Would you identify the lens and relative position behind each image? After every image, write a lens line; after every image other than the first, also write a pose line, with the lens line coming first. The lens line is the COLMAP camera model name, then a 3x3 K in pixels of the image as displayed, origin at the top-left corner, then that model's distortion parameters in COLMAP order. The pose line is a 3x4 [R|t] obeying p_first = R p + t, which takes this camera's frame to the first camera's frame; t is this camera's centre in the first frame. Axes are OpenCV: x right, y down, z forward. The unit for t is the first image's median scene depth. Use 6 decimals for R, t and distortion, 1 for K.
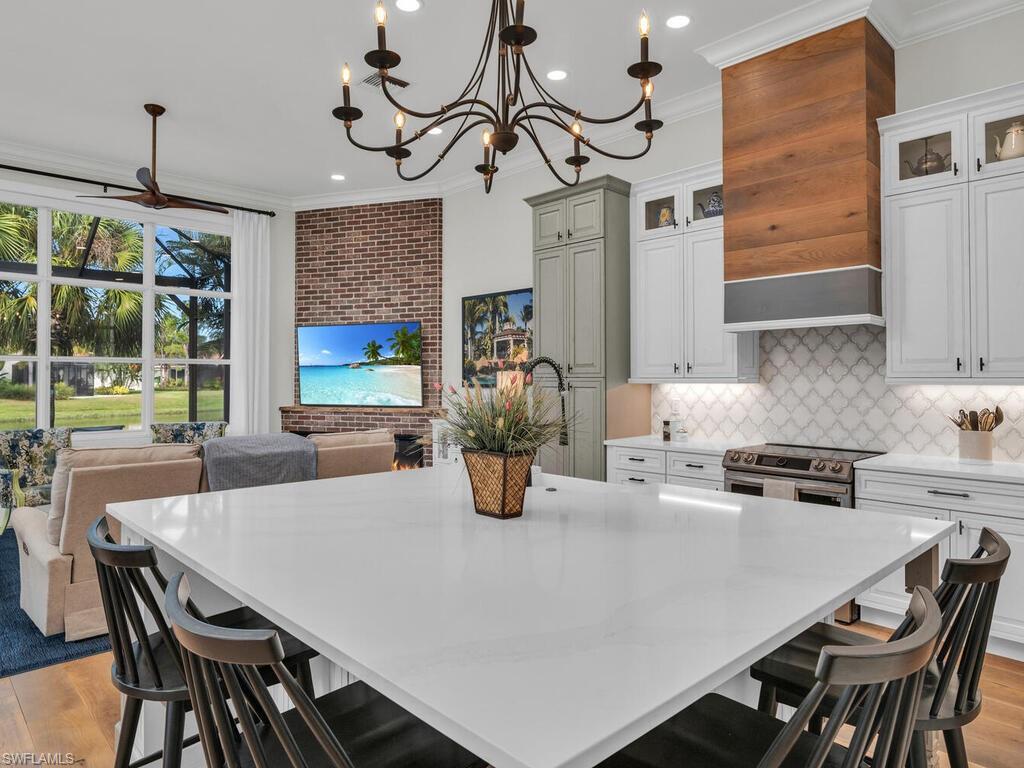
lens RADIAL K [[687.3, 0, 535.9], [0, 687.3, 364.1], [0, 0, 1]] dist [-0.000796, -0.000177]
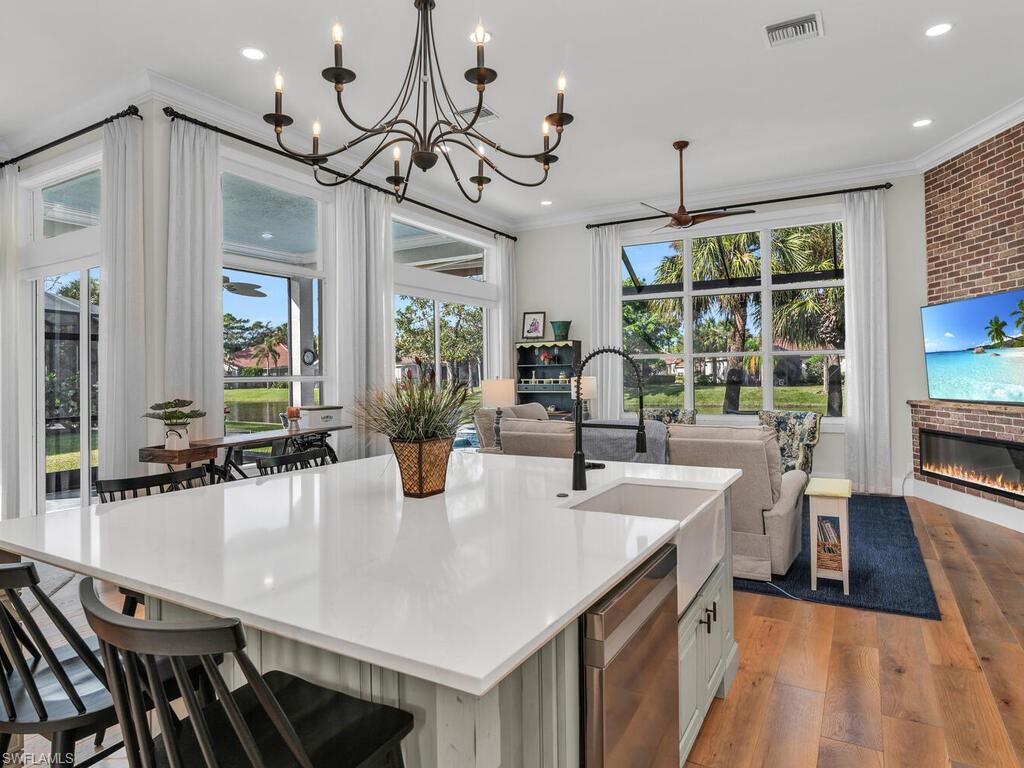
lens RADIAL K [[687.3, 0, 535.9], [0, 687.3, 364.1], [0, 0, 1]] dist [-0.000796, -0.000177]
pose [[0.243212, -0.017388, -0.969817, 0.384239], [0.032060, 0.999437, -0.009879, 0.010025], [0.969443, -0.028690, 0.243632, 0.337143]]
